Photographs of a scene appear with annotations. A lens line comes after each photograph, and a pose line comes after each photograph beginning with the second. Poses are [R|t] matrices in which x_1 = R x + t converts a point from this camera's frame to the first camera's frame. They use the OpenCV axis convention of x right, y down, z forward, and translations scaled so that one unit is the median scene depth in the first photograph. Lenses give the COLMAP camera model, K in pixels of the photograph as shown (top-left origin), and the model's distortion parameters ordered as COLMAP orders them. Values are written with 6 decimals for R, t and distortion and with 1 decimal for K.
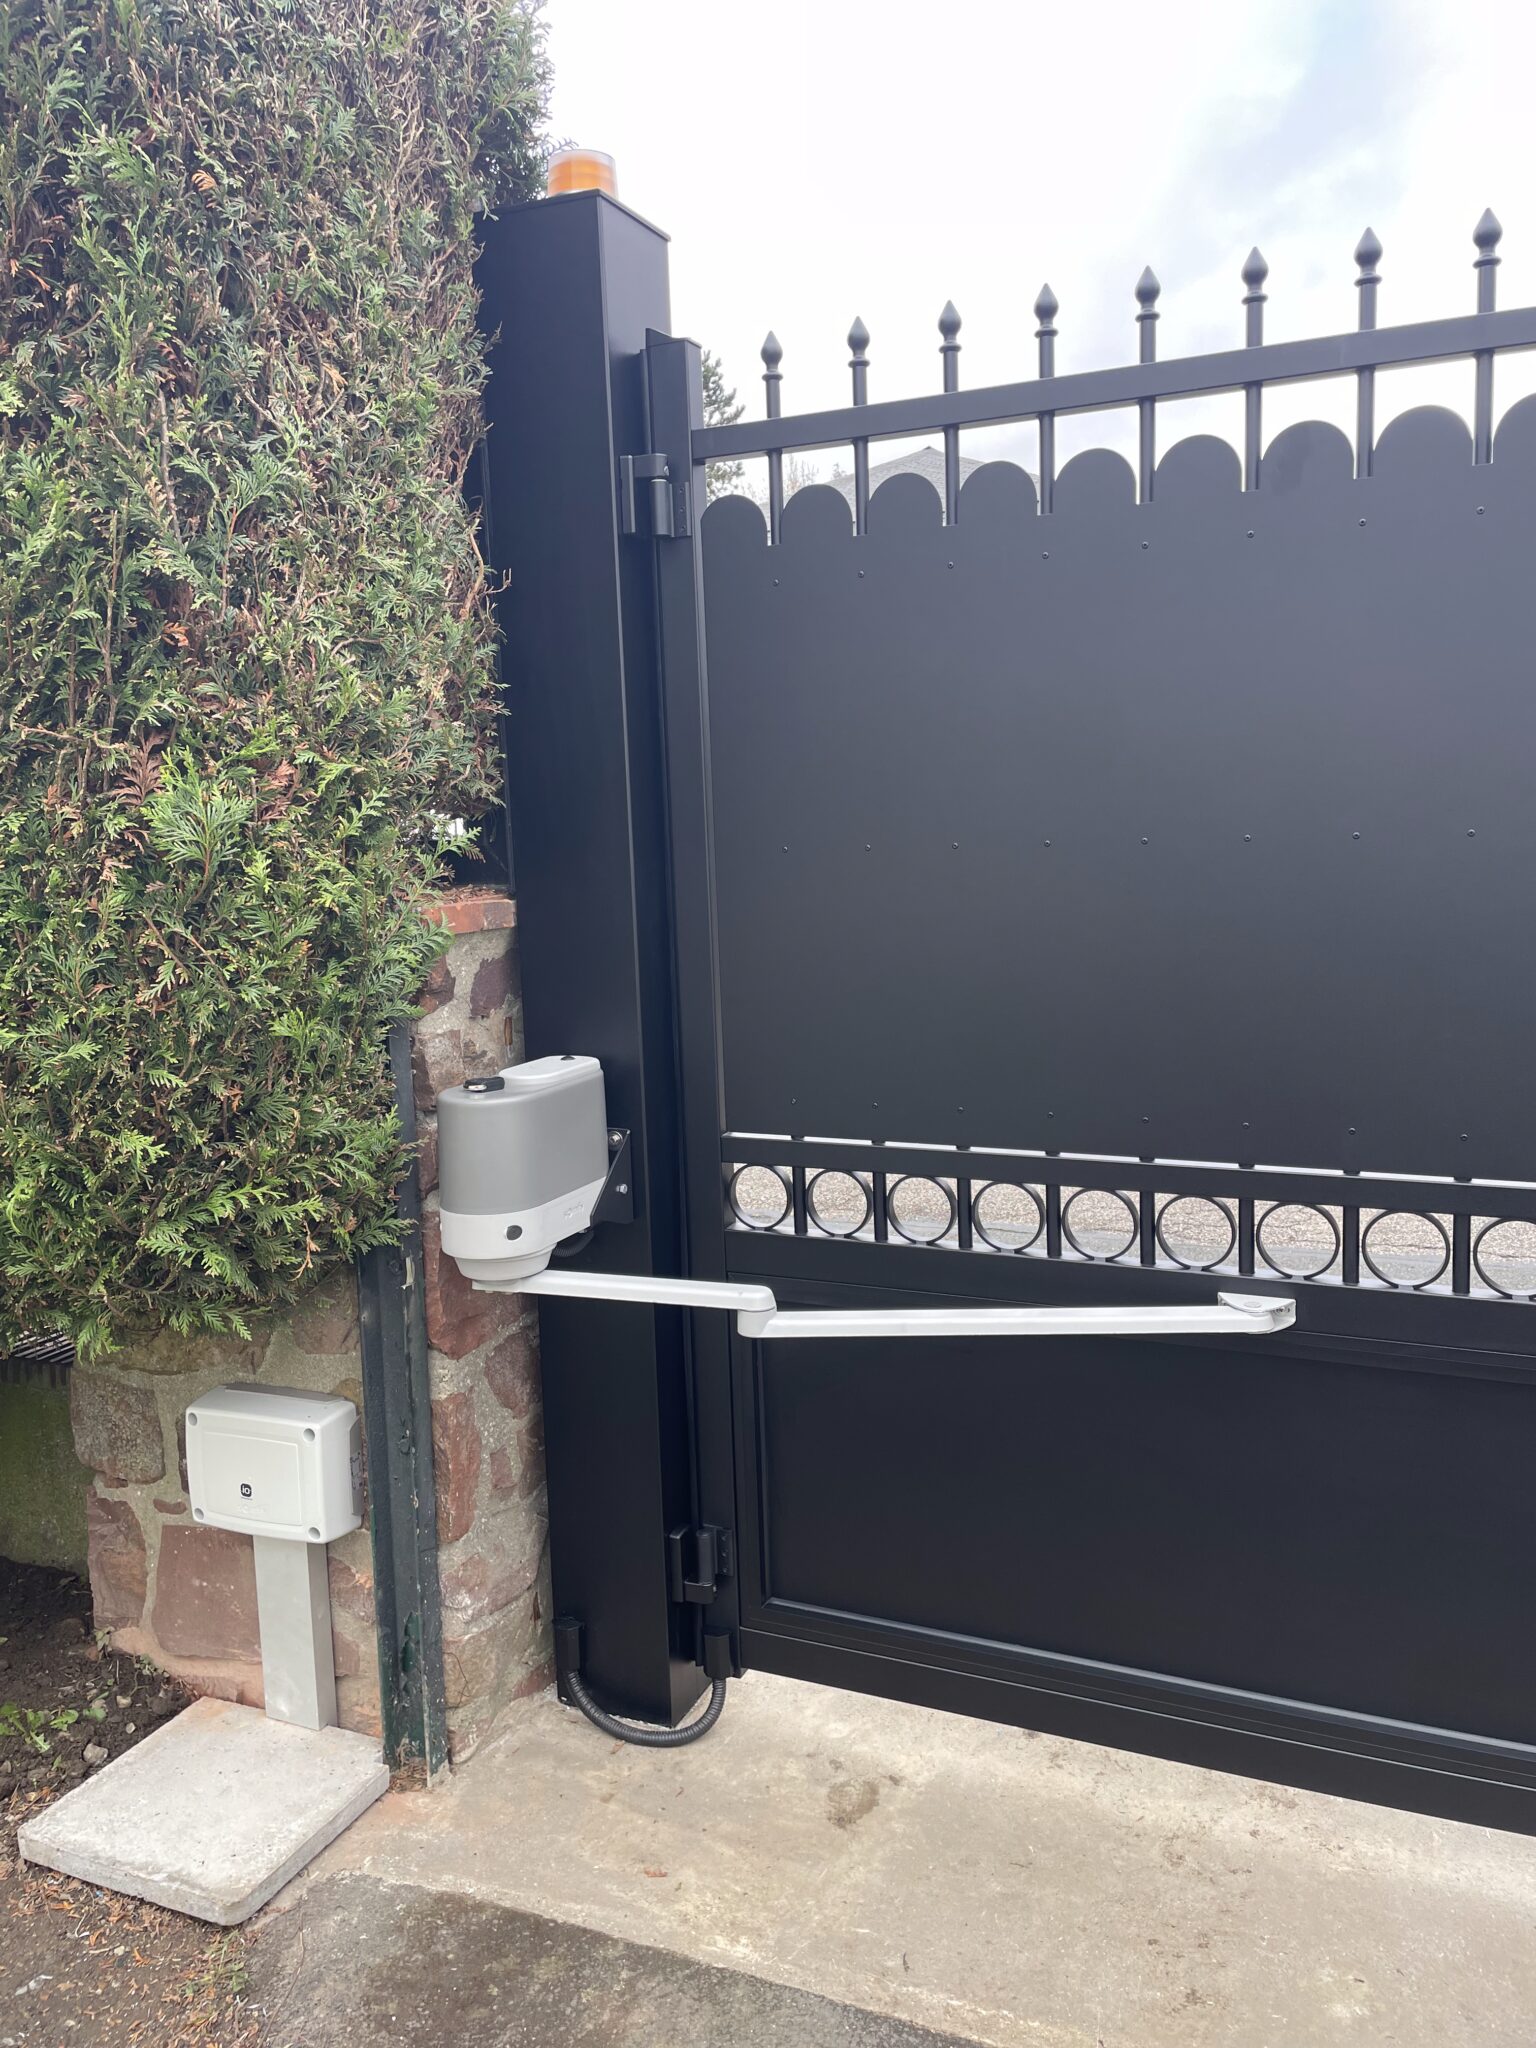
lens RADIAL K [[1547.3, 0, 775.5], [0, 1547.3, 1000.6], [0, 0, 1]] dist [0.097296, -0.112163]
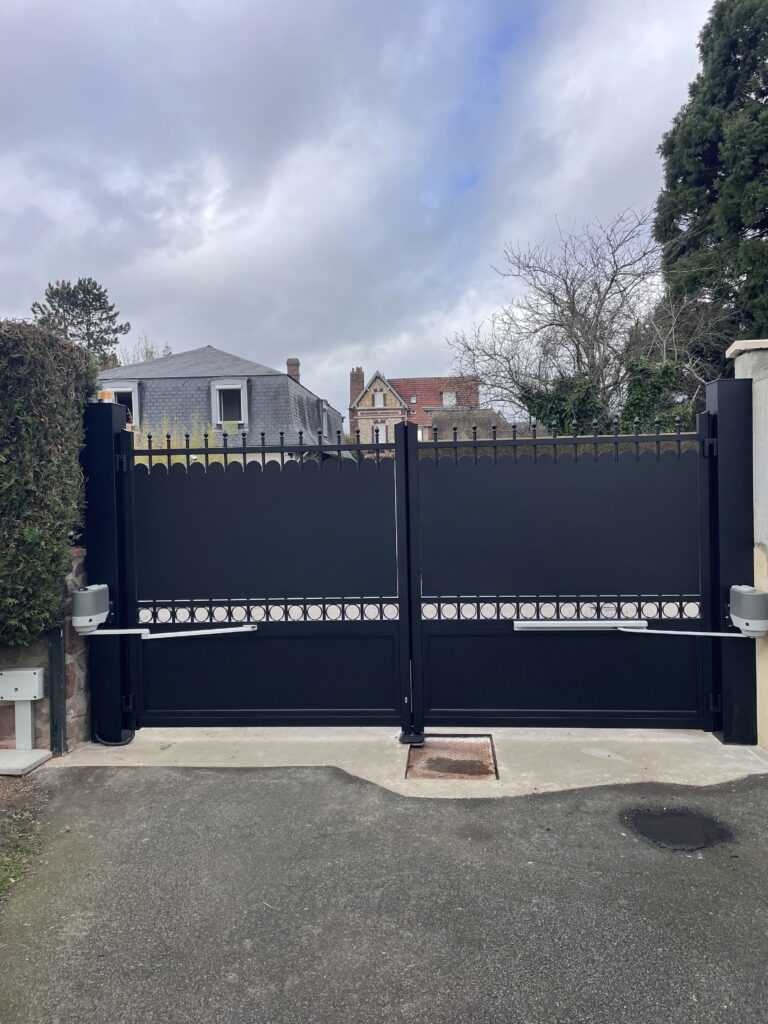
lens RADIAL K [[773.6, 0, 387.8], [0, 773.6, 500.3], [0, 0, 1]] dist [0.097296, -0.112163]
pose [[0.950824, 0.005990, 0.309675, -0.047725], [0.032802, 0.992243, -0.119910, 0.097660], [-0.307991, 0.124171, 0.943251, -1.460110]]
